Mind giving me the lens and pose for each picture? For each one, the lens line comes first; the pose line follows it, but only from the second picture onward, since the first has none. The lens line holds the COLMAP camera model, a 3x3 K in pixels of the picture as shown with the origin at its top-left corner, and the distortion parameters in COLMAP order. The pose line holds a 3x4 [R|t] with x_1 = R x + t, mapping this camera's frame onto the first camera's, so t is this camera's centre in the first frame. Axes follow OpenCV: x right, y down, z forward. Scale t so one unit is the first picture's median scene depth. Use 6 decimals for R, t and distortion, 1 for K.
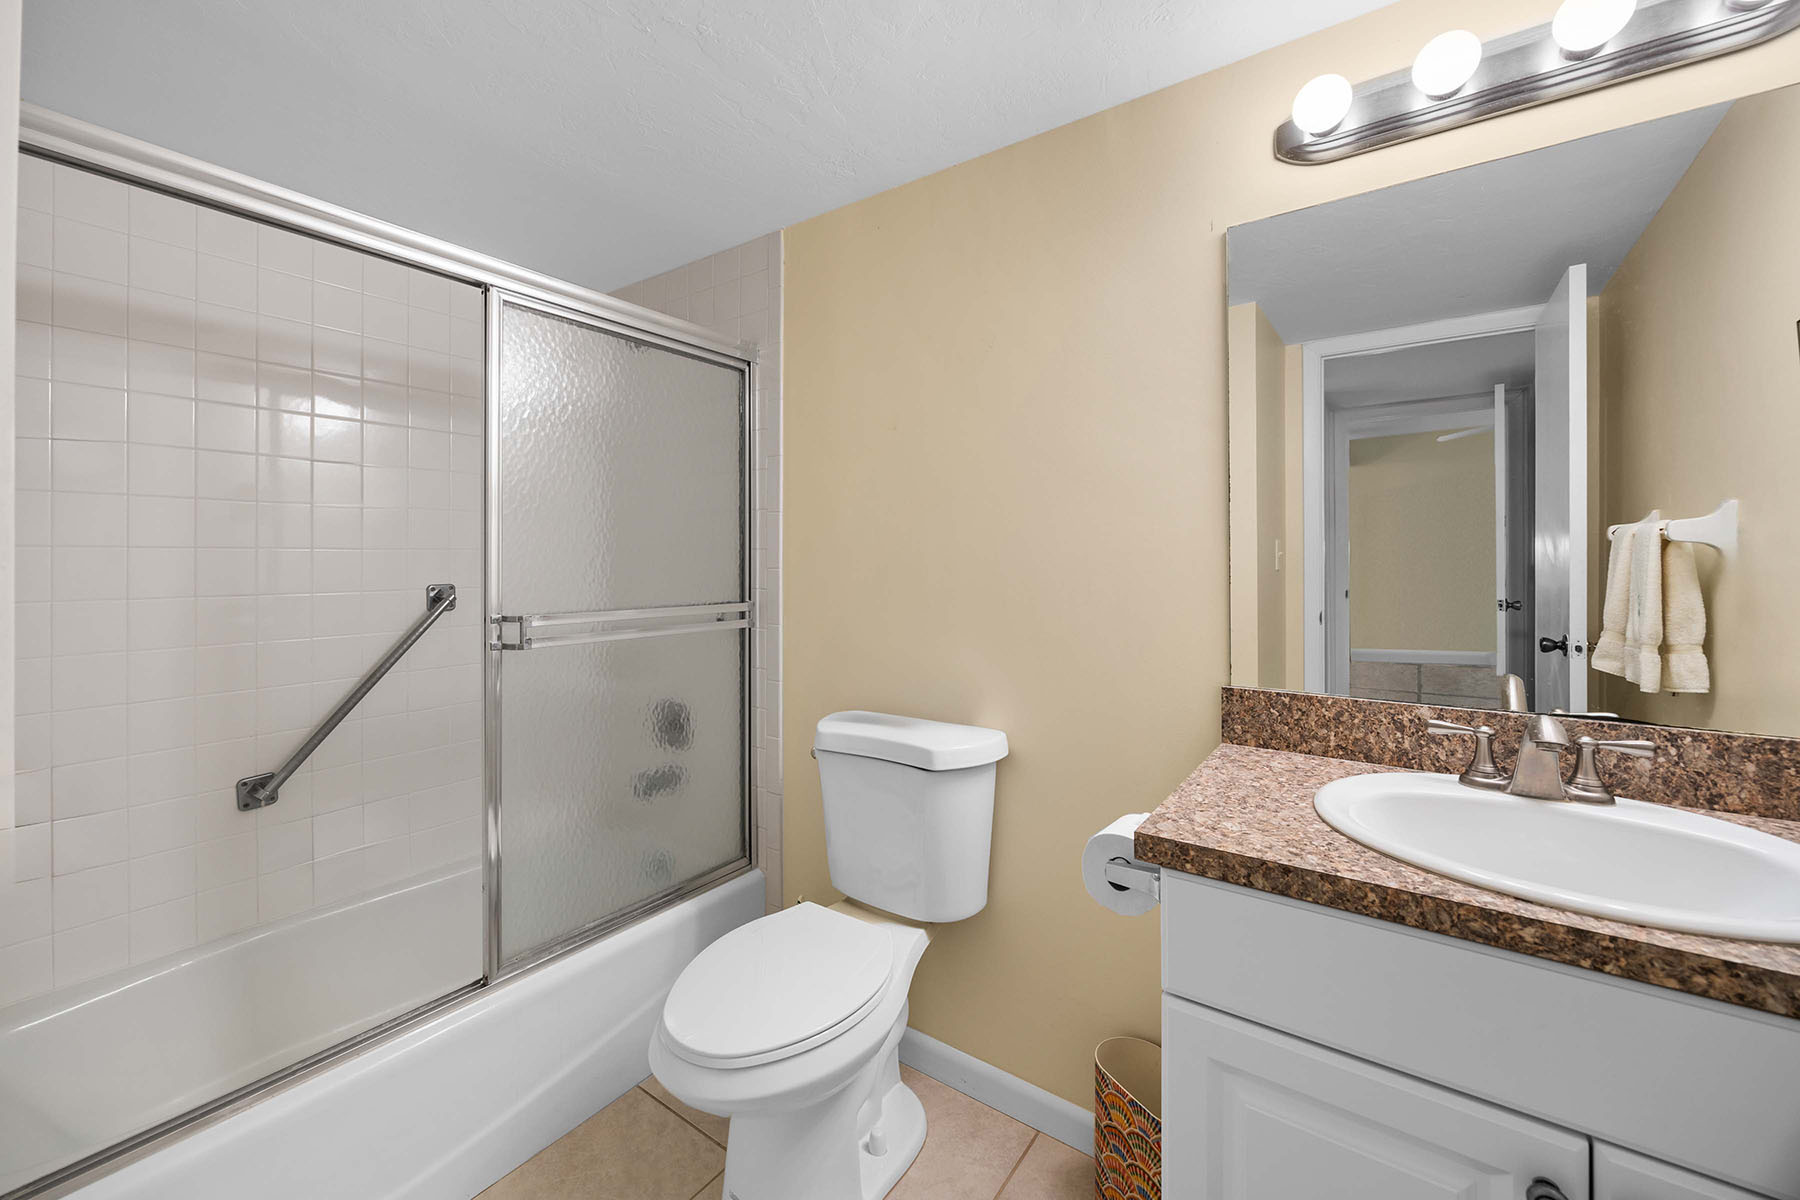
lens RADIAL K [[714.0, 0, 847.0], [0, 714.0, 564.9], [0, 0, 1]] dist [0.000829, 0.000097]
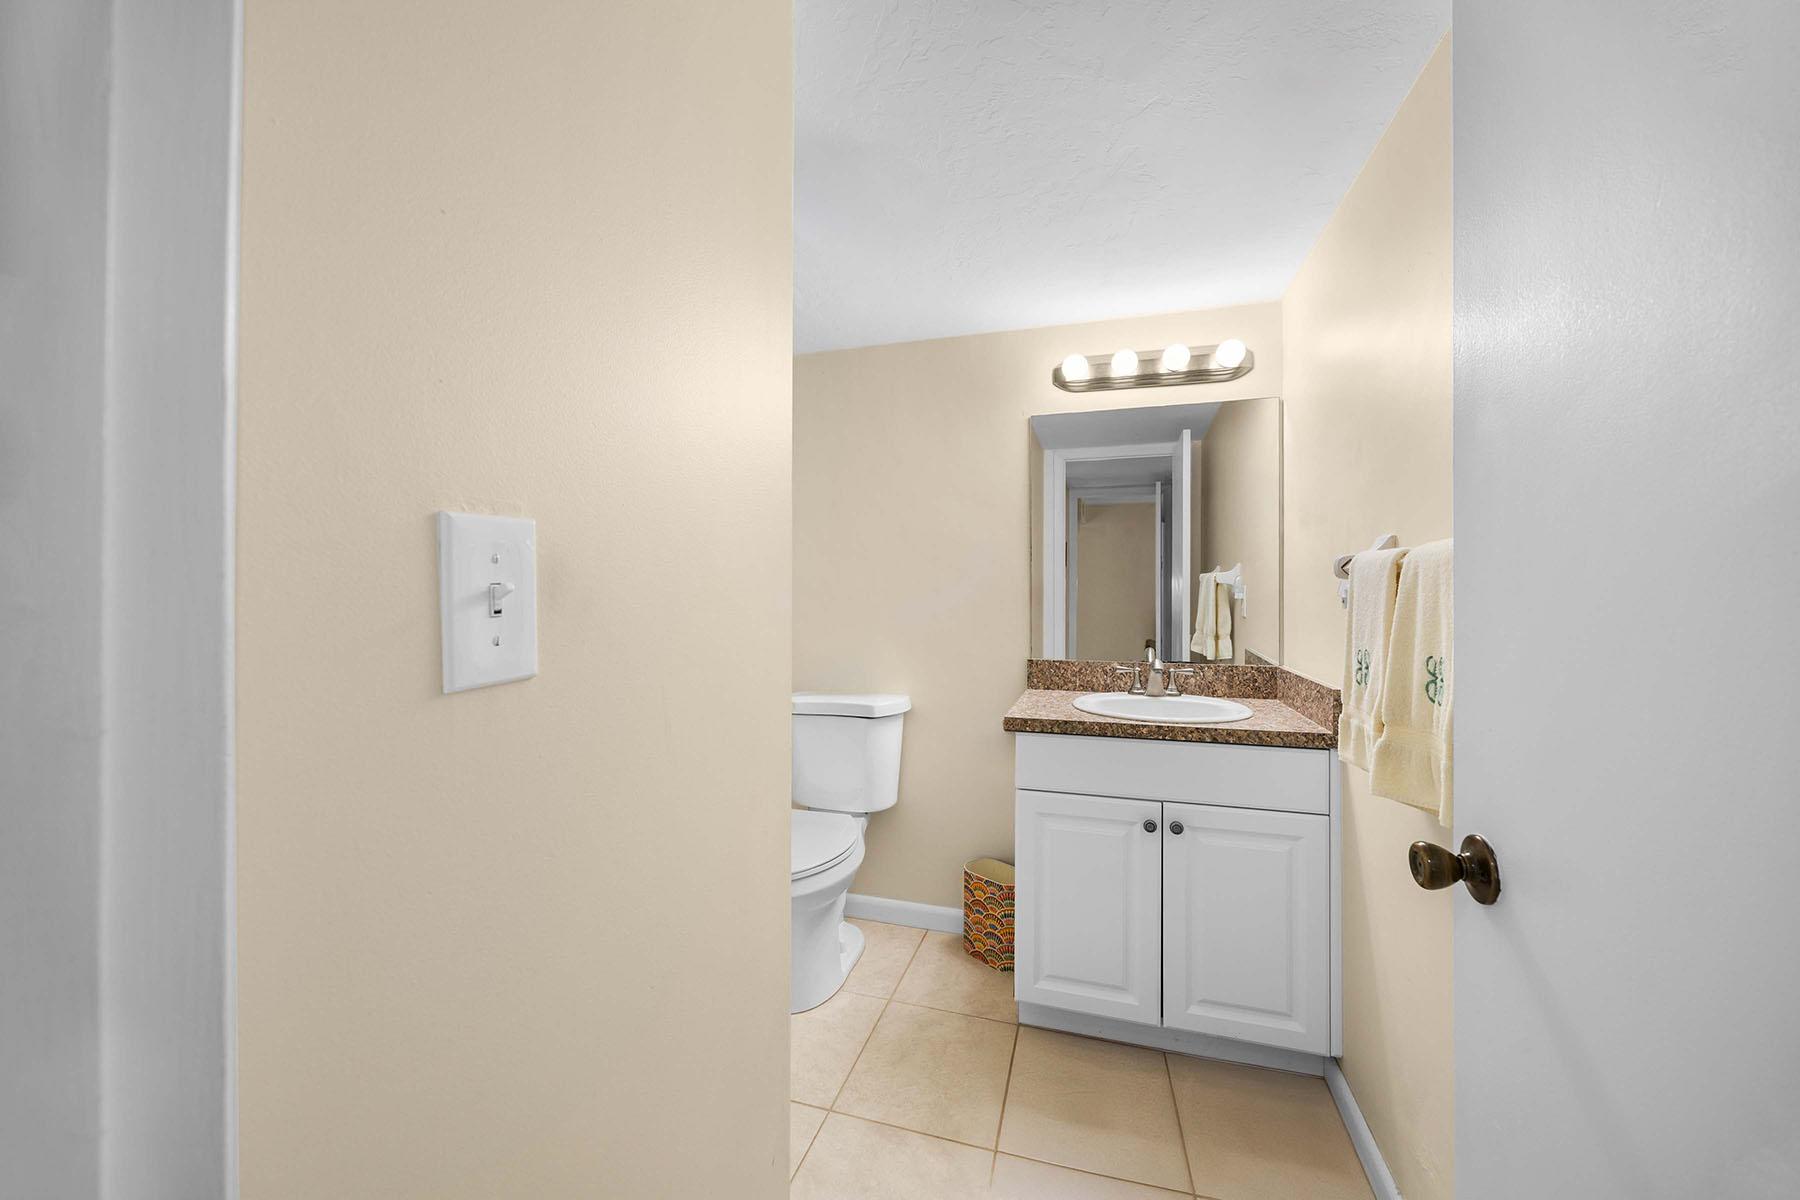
lens RADIAL K [[679.8, 0, 895.5], [0, 679.8, 597.2], [0, 0, 1]] dist [0.000774, 0.000371]
pose [[0.936803, 0.001372, 0.349855, -0.445978], [-0.002540, 0.999993, 0.002882, 0.003364], [-0.349848, -0.003589, 0.936799, -0.578962]]
